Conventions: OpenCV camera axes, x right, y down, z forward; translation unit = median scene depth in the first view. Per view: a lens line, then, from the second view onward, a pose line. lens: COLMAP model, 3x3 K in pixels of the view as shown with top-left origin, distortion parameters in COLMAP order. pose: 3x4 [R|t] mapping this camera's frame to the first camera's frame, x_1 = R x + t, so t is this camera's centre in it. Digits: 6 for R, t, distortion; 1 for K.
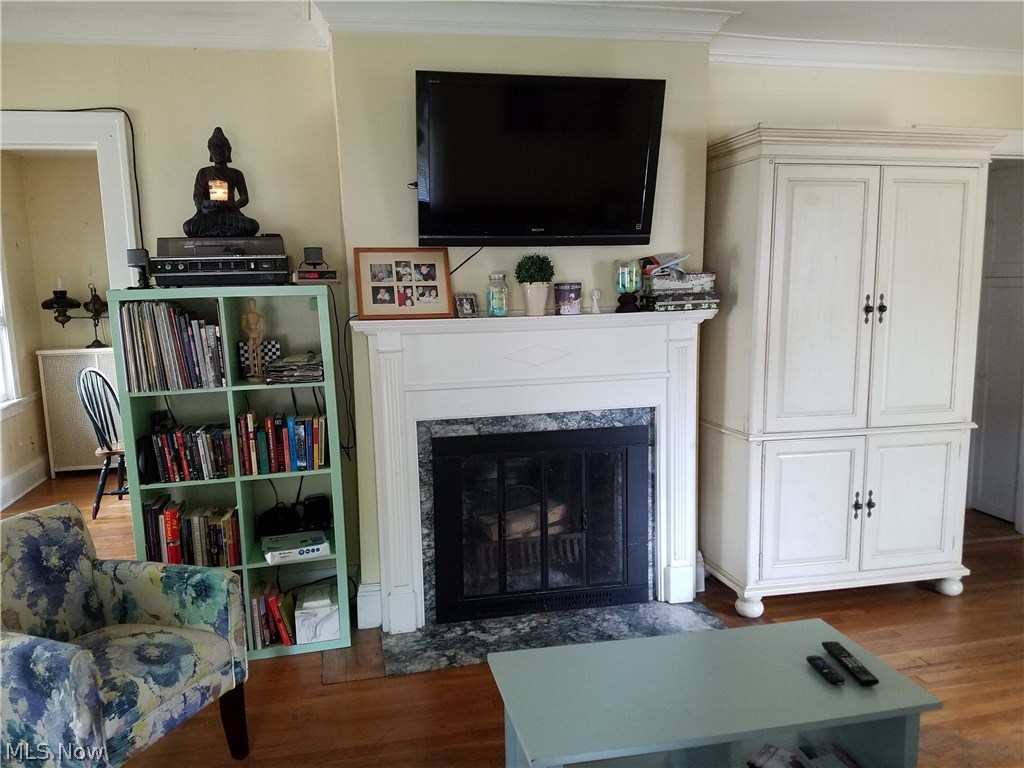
lens RADIAL K [[762.4, 0, 500.3], [0, 762.4, 412.3], [0, 0, 1]] dist [0.300313, -0.431592]
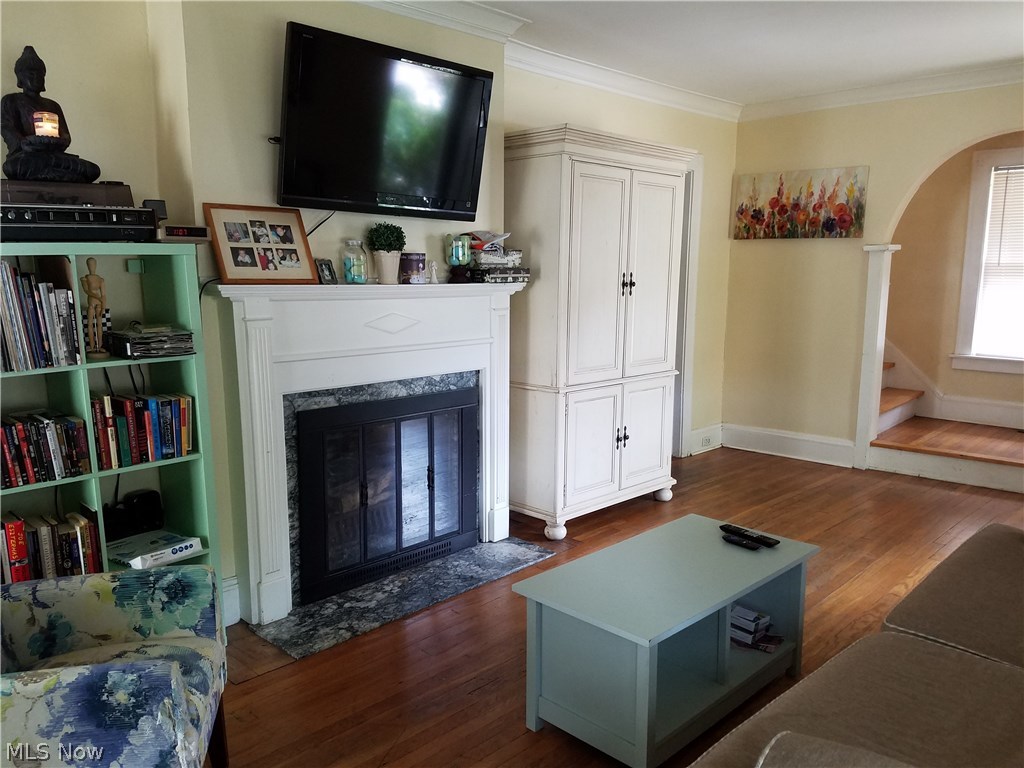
lens RADIAL K [[762.4, 0, 500.3], [0, 762.4, 412.3], [0, 0, 1]] dist [0.300313, -0.431592]
pose [[0.845710, -0.077542, 0.527980, -0.394625], [0.065820, 0.996989, 0.040994, 0.011602], [-0.529569, 0.000082, 0.848267, 0.053540]]
